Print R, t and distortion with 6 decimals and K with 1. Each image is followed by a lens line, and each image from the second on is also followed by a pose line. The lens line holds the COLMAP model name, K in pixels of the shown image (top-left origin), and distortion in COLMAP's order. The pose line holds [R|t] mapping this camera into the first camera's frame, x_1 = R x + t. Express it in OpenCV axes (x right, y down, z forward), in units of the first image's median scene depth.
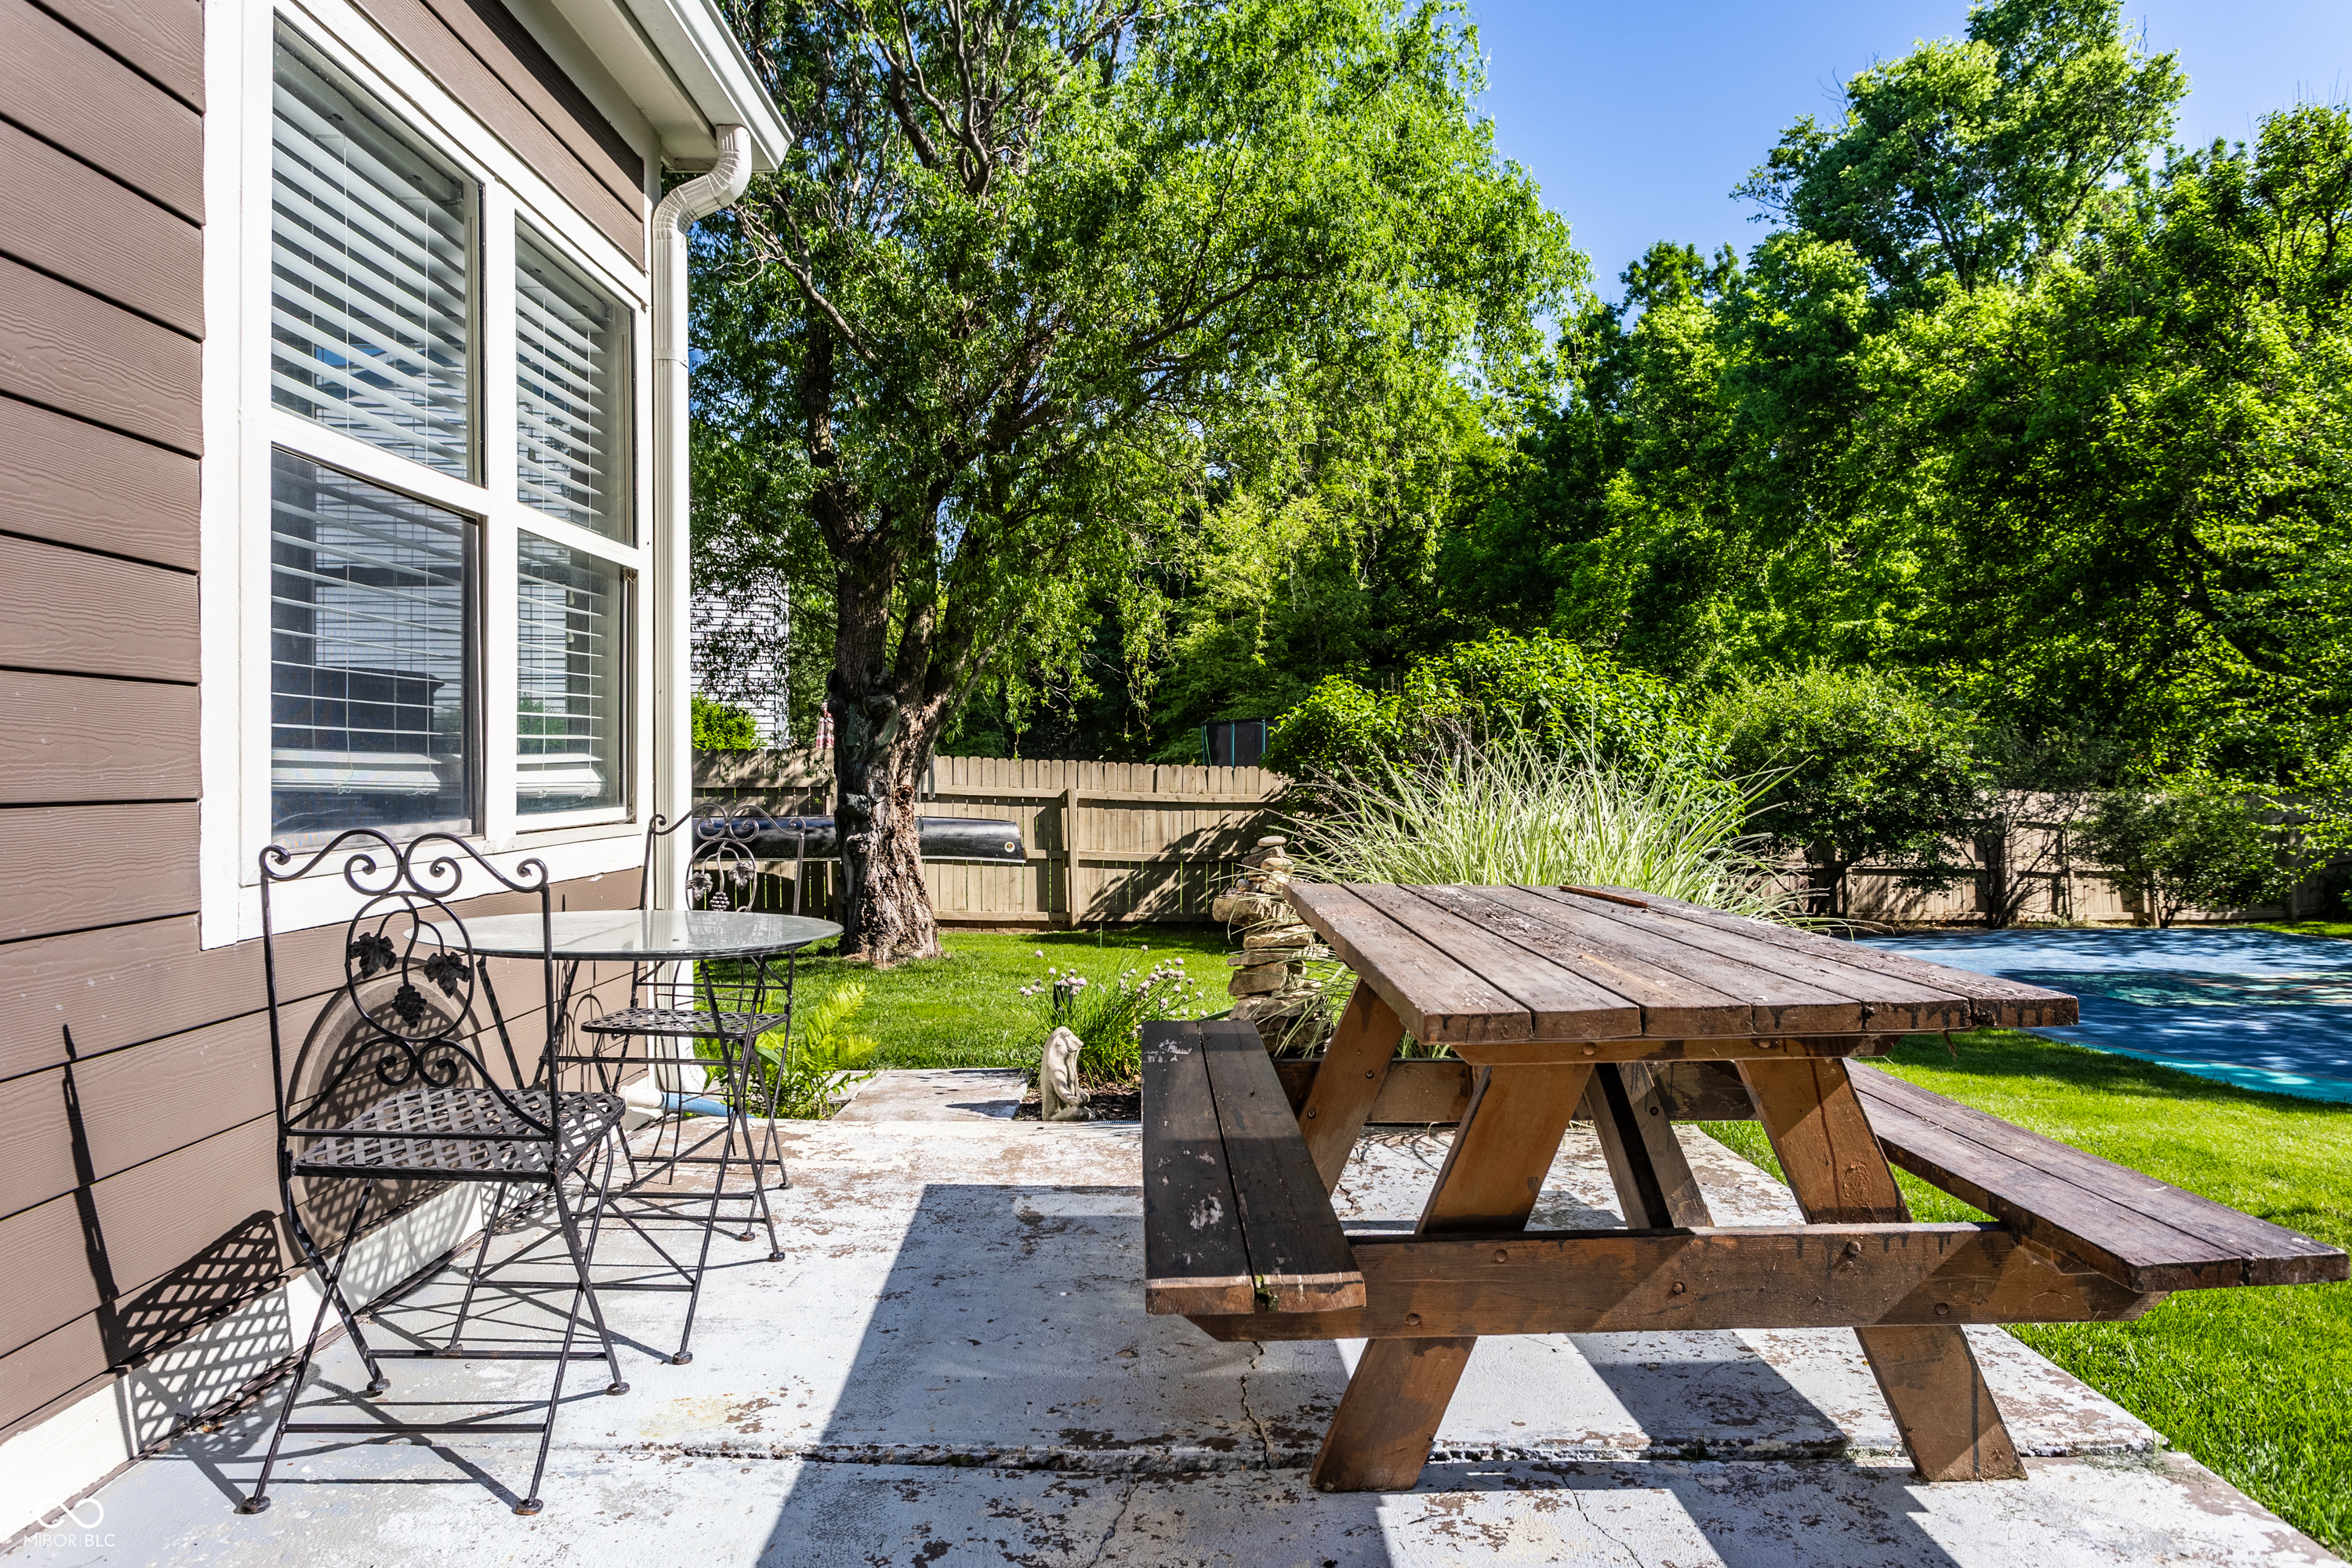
lens RADIAL K [[1522.0, 0, 1176.9], [0, 1522.0, 732.2], [0, 0, 1]] dist [0.015228, -0.002657]
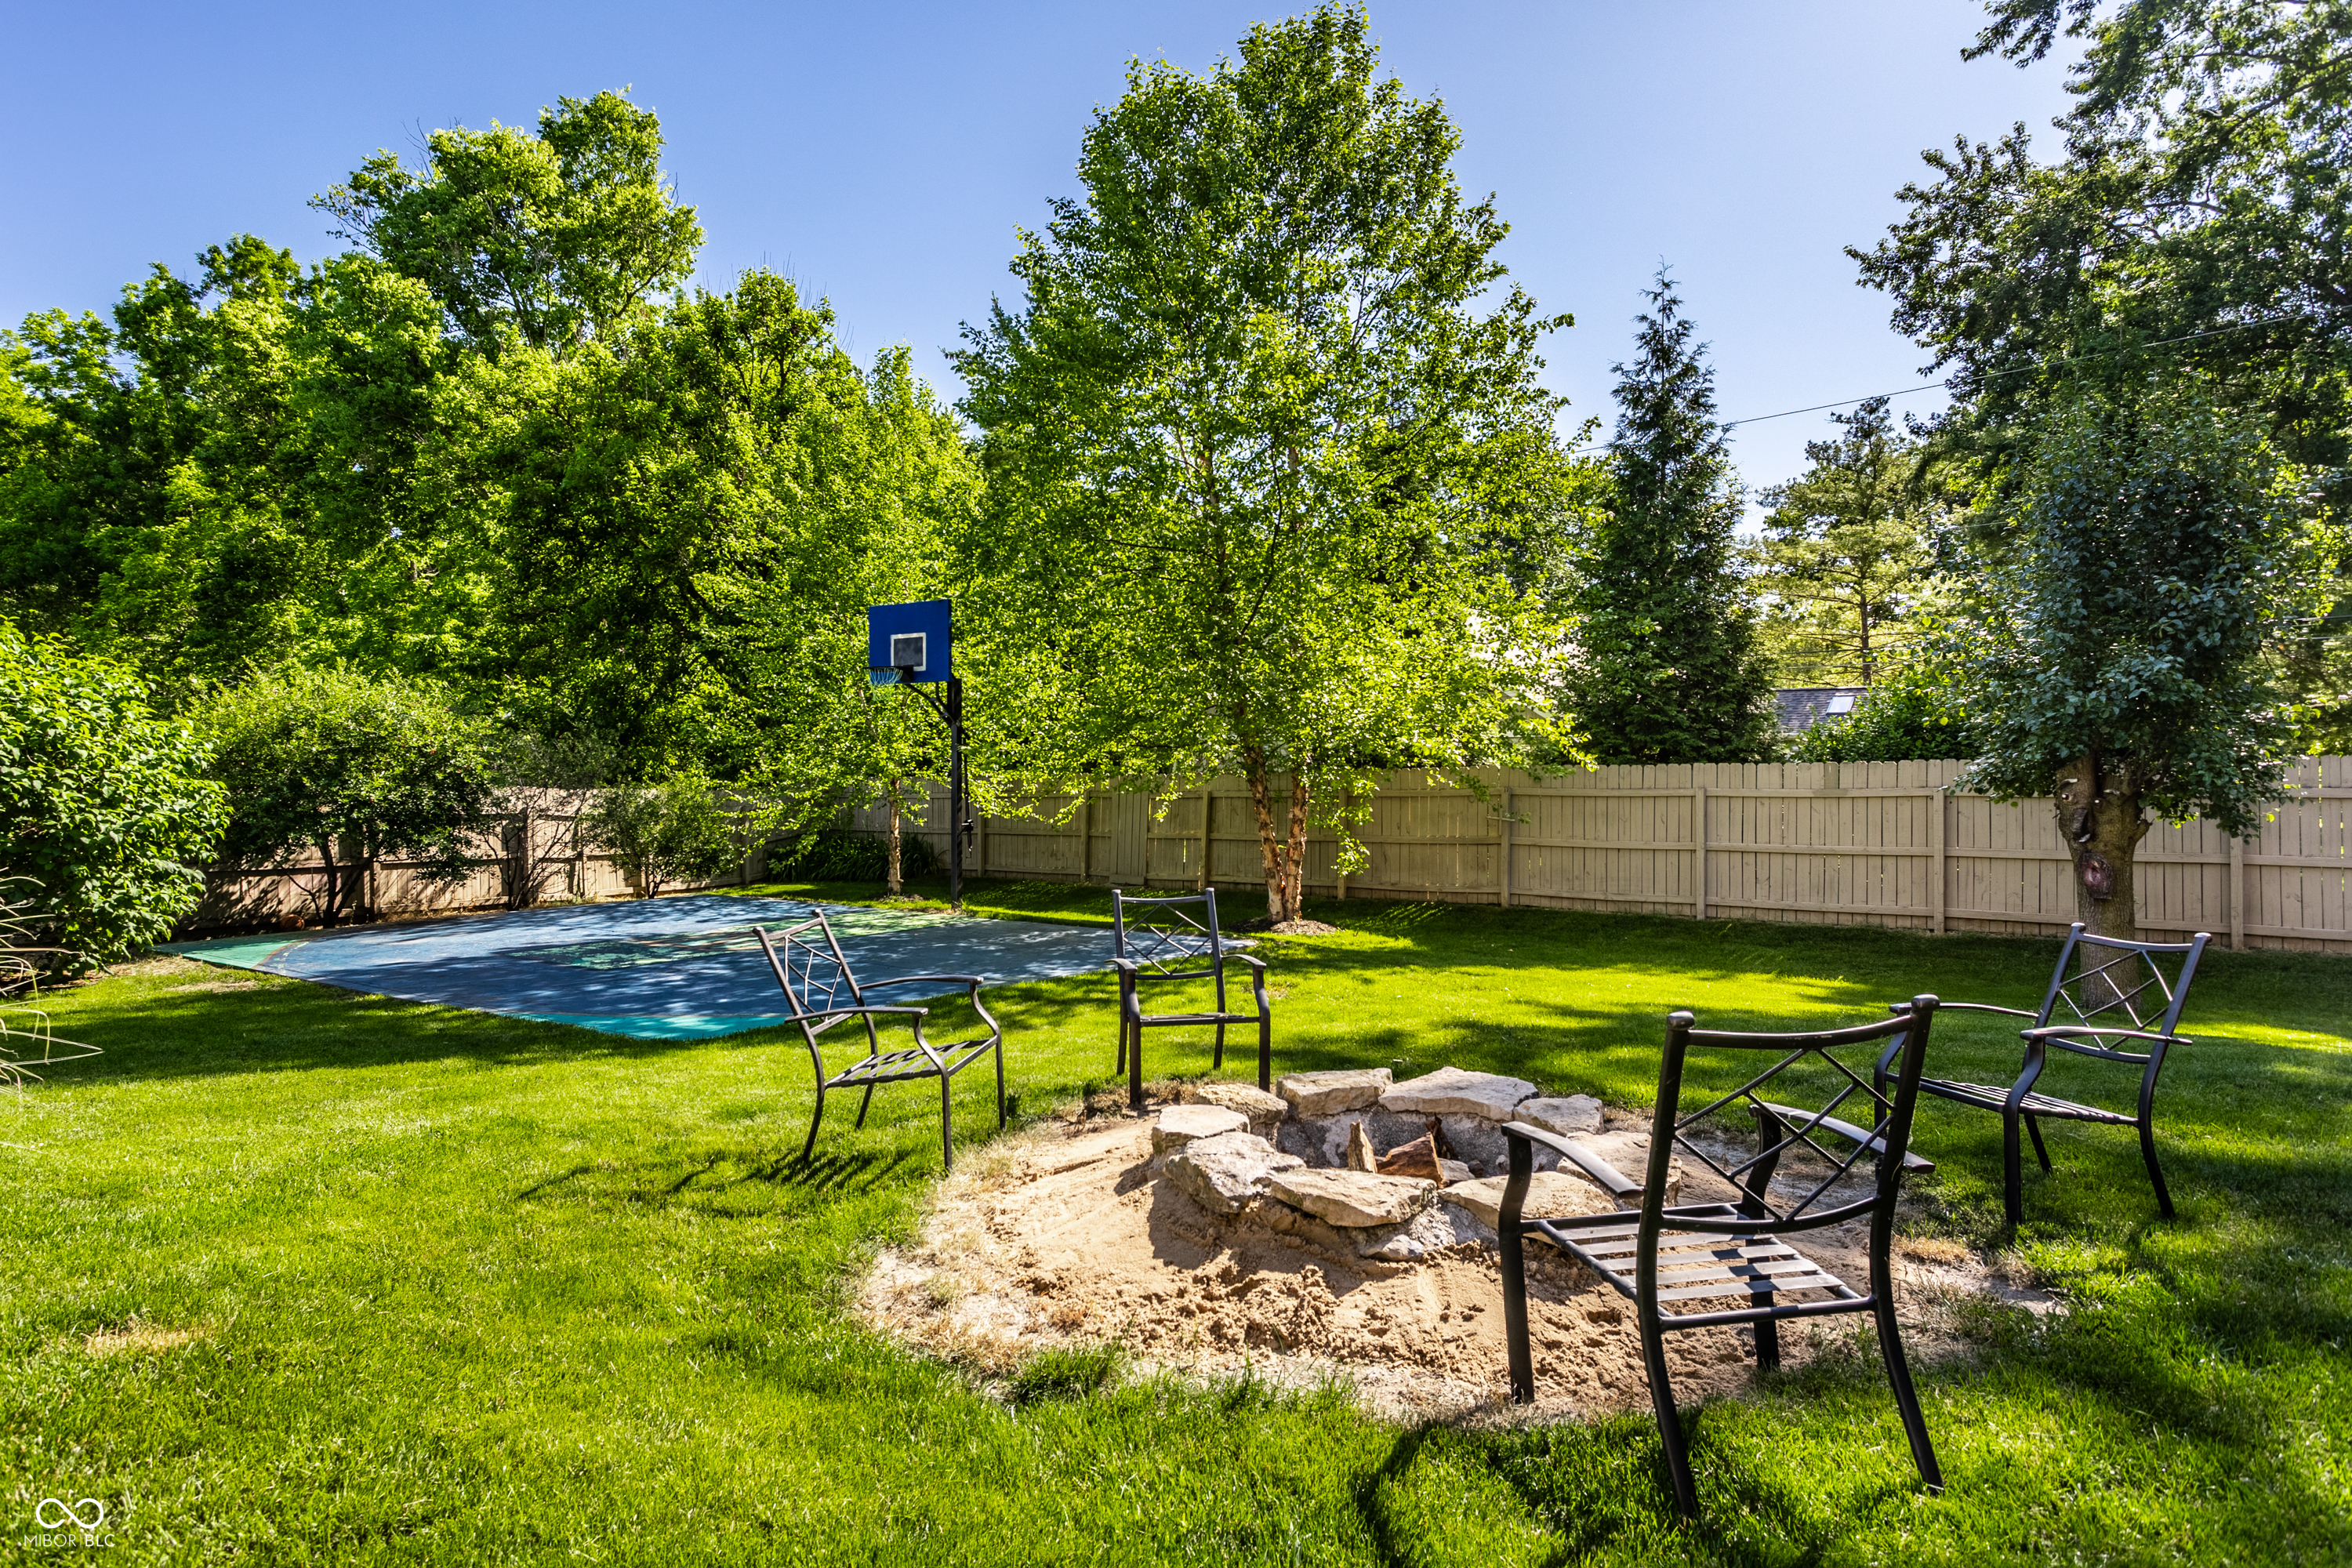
lens RADIAL K [[1297.1, 0, 1173.2], [0, 1297.1, 749.5], [0, 0, 1]] dist [-0.028363, 0.035676]
pose [[0.612211, 0.014896, 0.790554, 0.050039], [-0.020307, 0.999789, -0.003113, 0.001813], [-0.790434, -0.014148, 0.612384, 0.021437]]
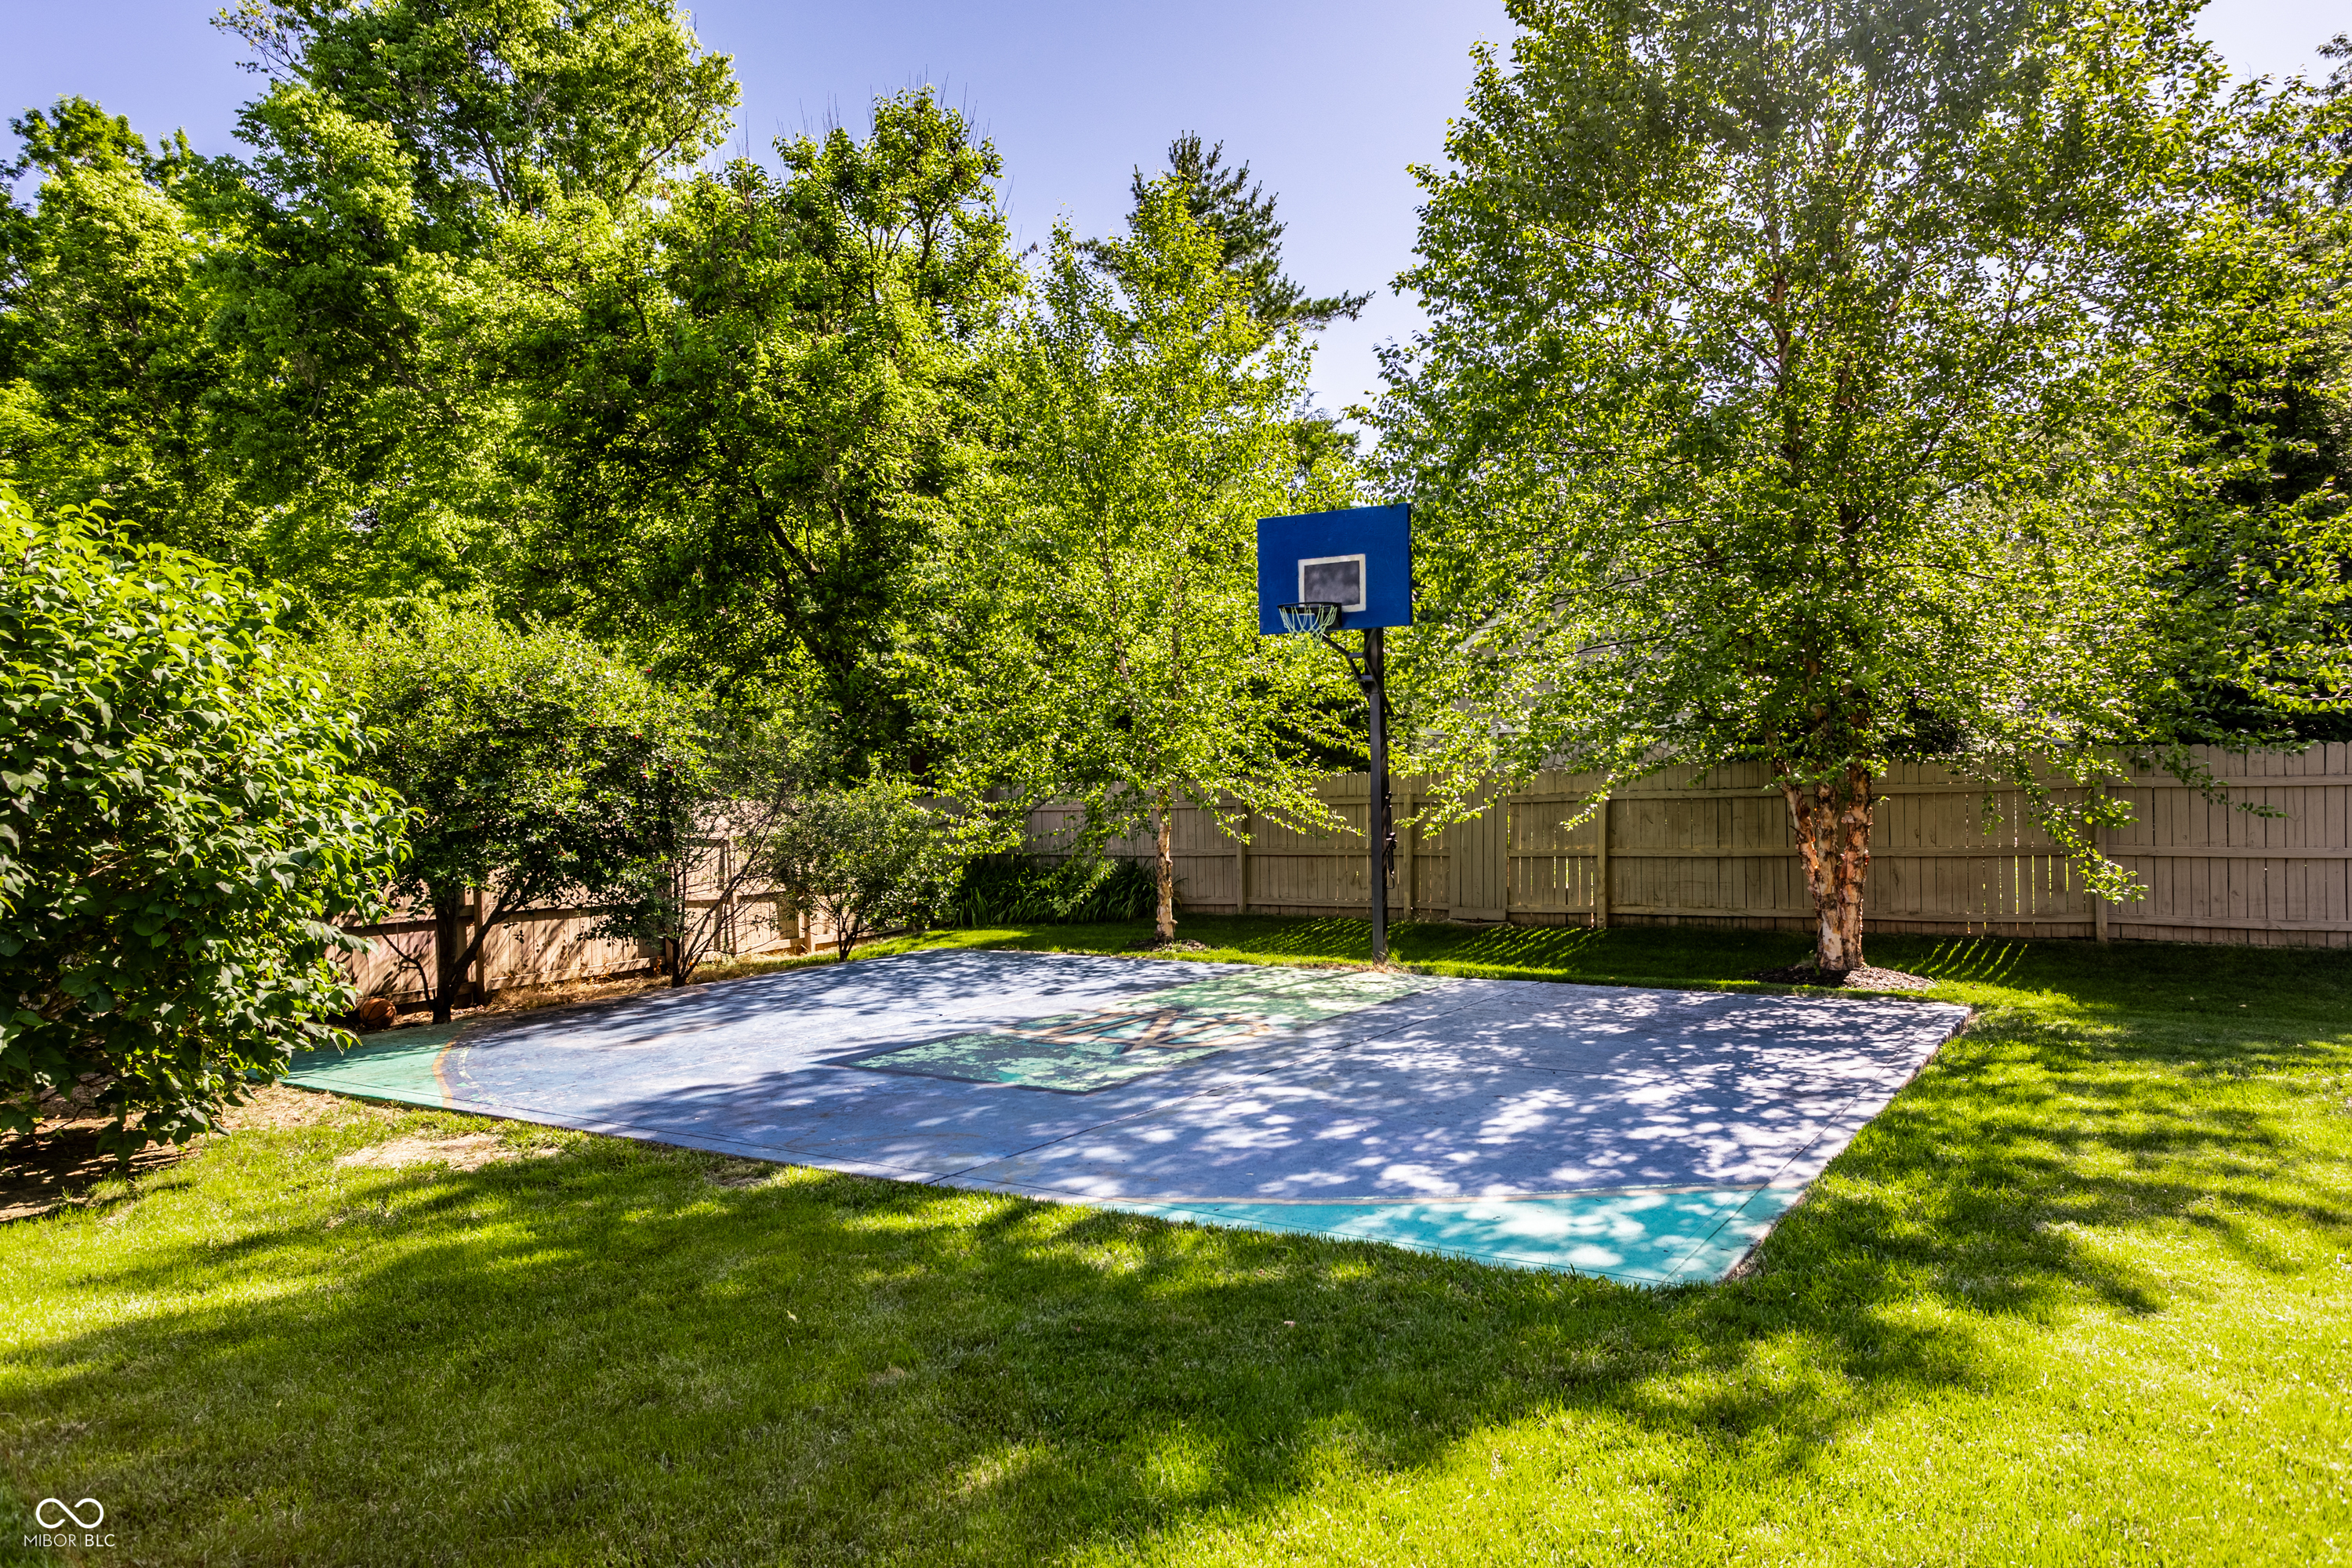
lens RADIAL K [[1394.2, 0, 1177.7], [0, 1394.2, 775.0], [0, 0, 1]] dist [-0.031718, 0.027974]
pose [[0.540487, 0.003126, 0.841347, 0.057314], [-0.008869, 0.999959, 0.001983, 0.014969], [-0.841306, -0.008534, 0.540492, 0.268940]]
